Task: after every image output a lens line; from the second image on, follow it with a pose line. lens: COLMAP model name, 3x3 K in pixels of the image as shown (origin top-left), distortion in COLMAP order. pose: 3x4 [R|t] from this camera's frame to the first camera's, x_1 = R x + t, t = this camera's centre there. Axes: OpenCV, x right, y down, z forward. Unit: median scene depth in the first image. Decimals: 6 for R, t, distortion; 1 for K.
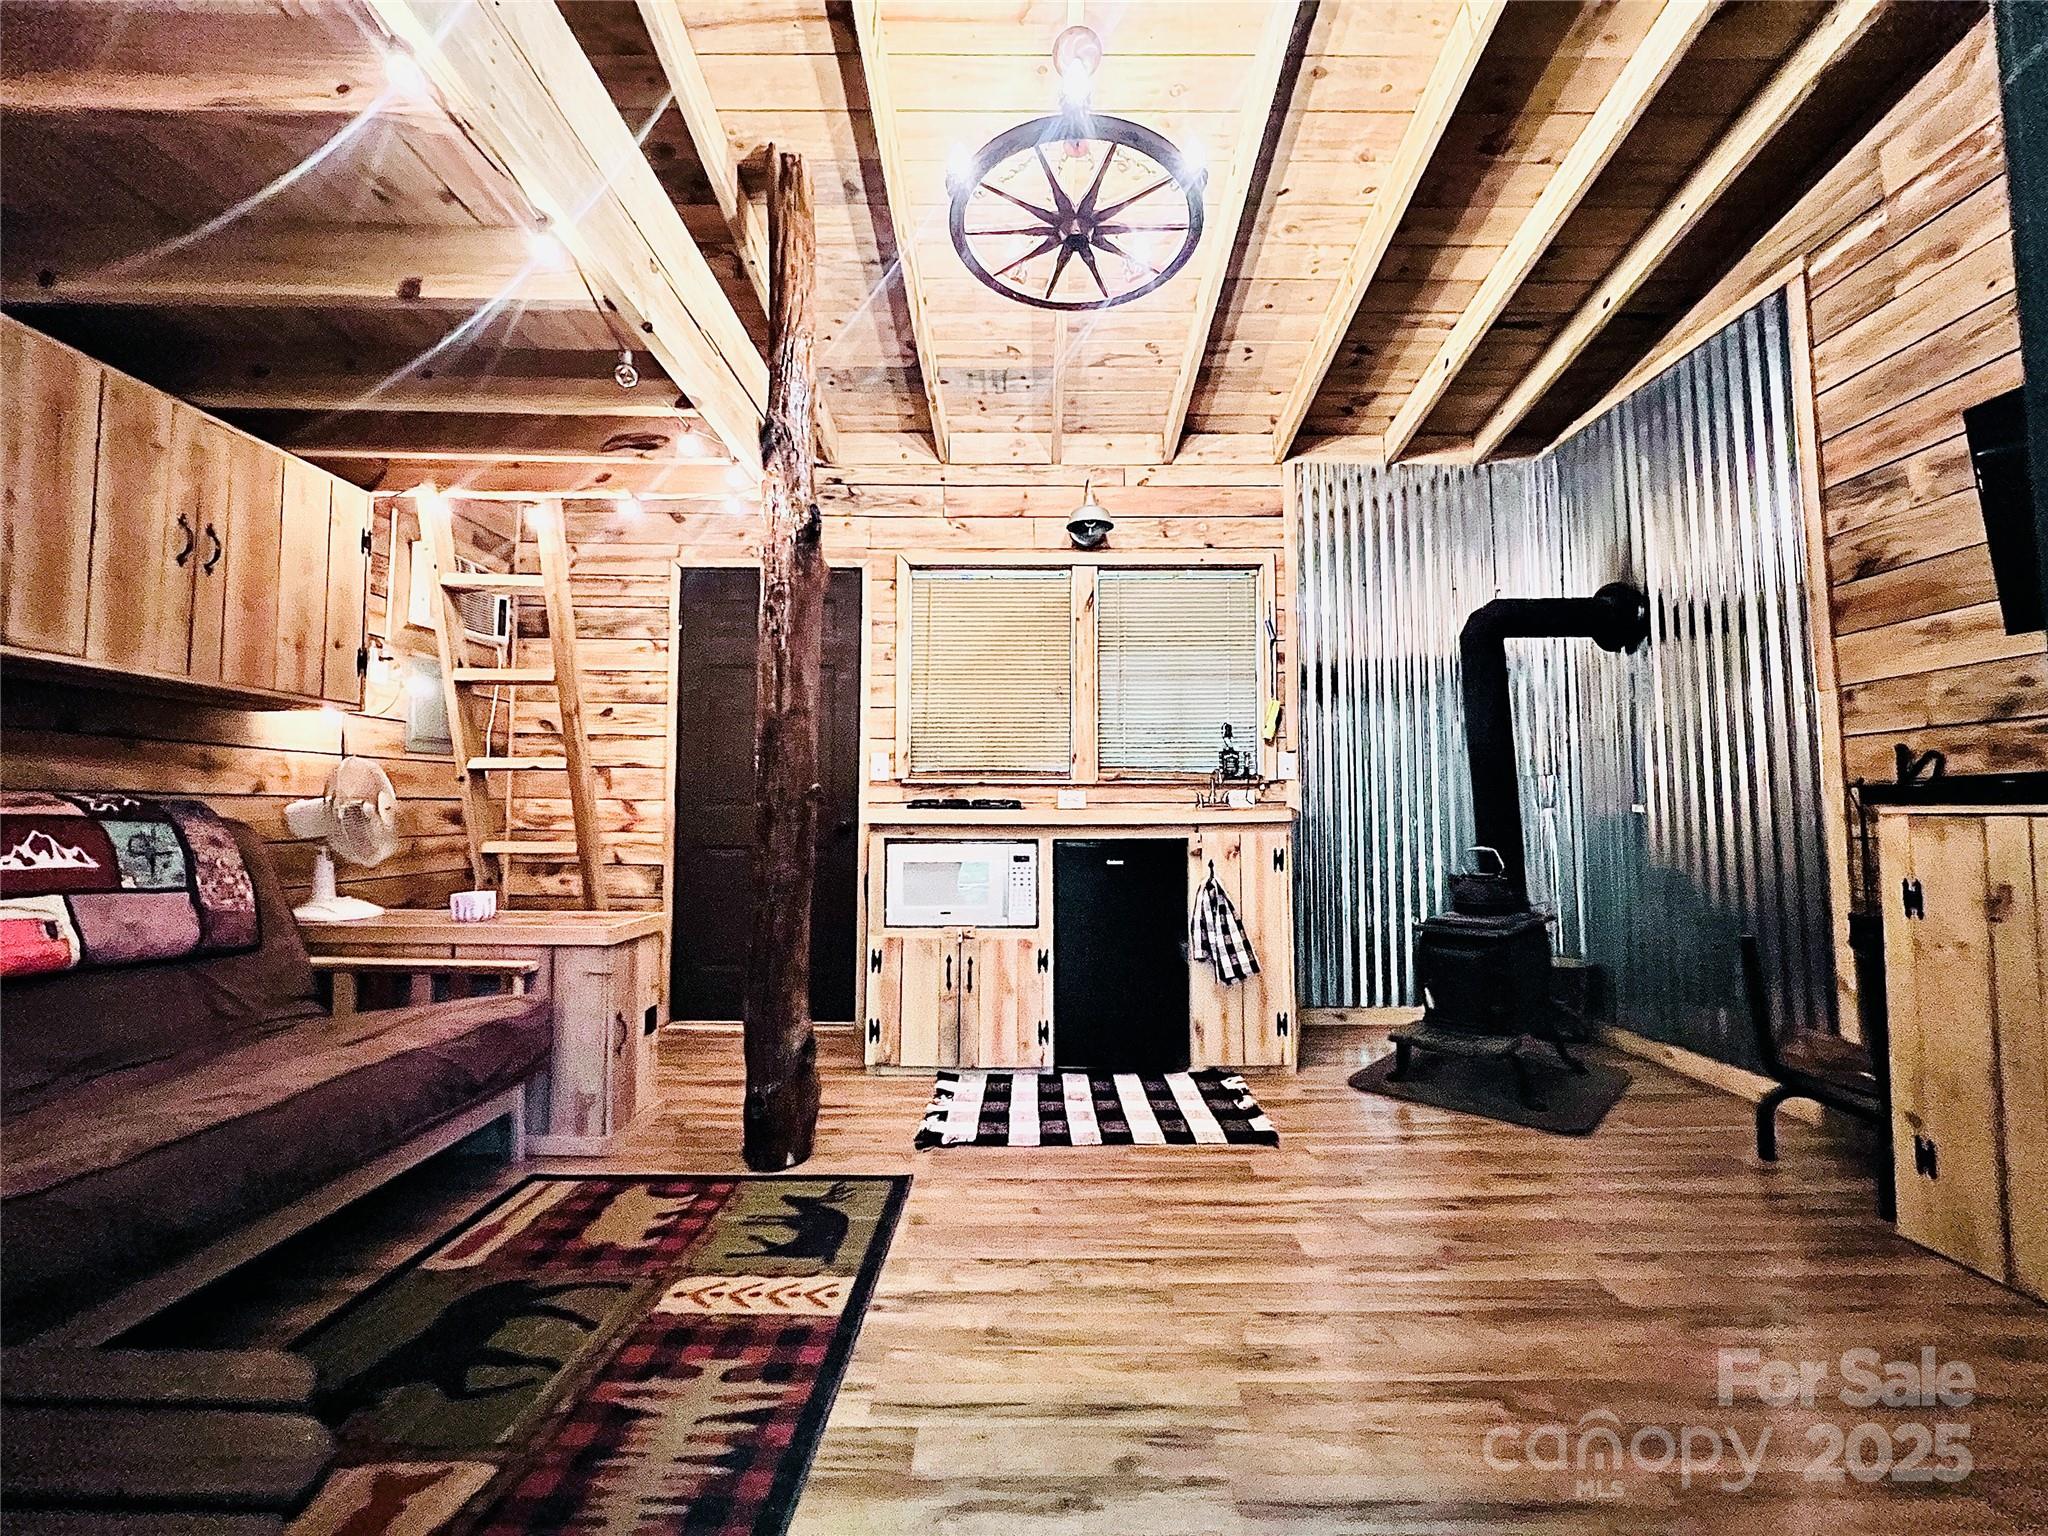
lens RADIAL K [[819.0, 0, 1029.8], [0, 819.0, 769.8], [0, 0, 1]] dist [-0.003667, 0.001189]
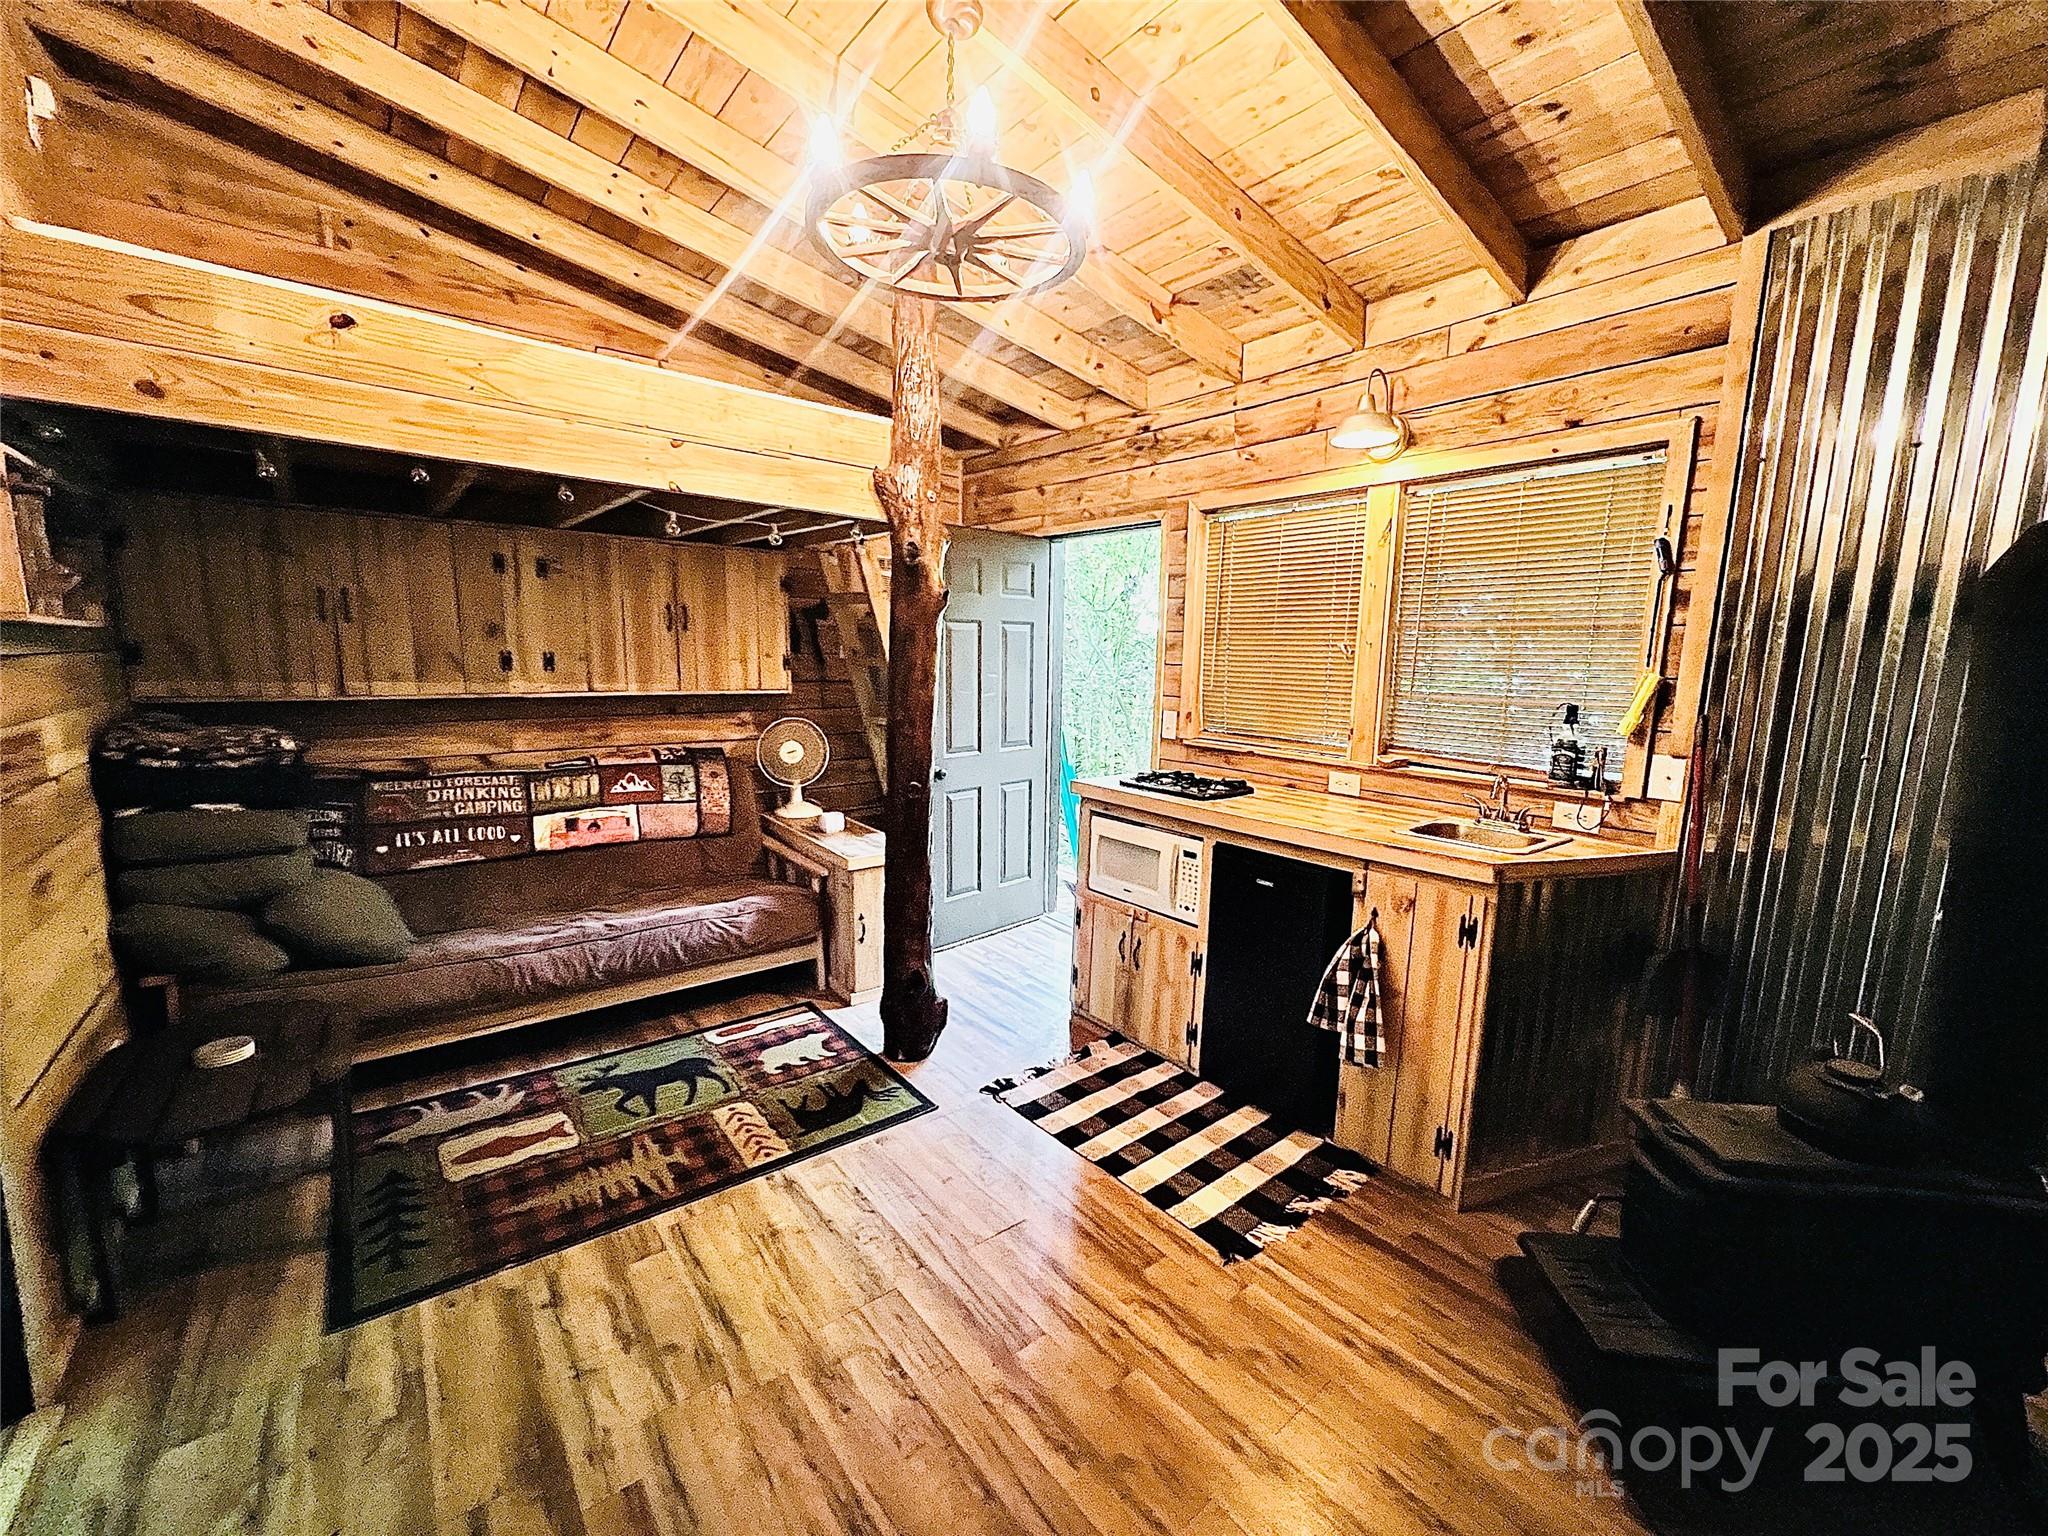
lens RADIAL K [[819.0, 0, 1022.9], [0, 819.0, 771.9], [0, 0, 1]] dist [-0.003667, 0.001189]
pose [[0.623620, 0.127692, -0.771228, 0.732442], [0.024911, 0.982822, 0.182869, -0.203153], [0.781331, -0.133253, 0.609726, 0.358118]]
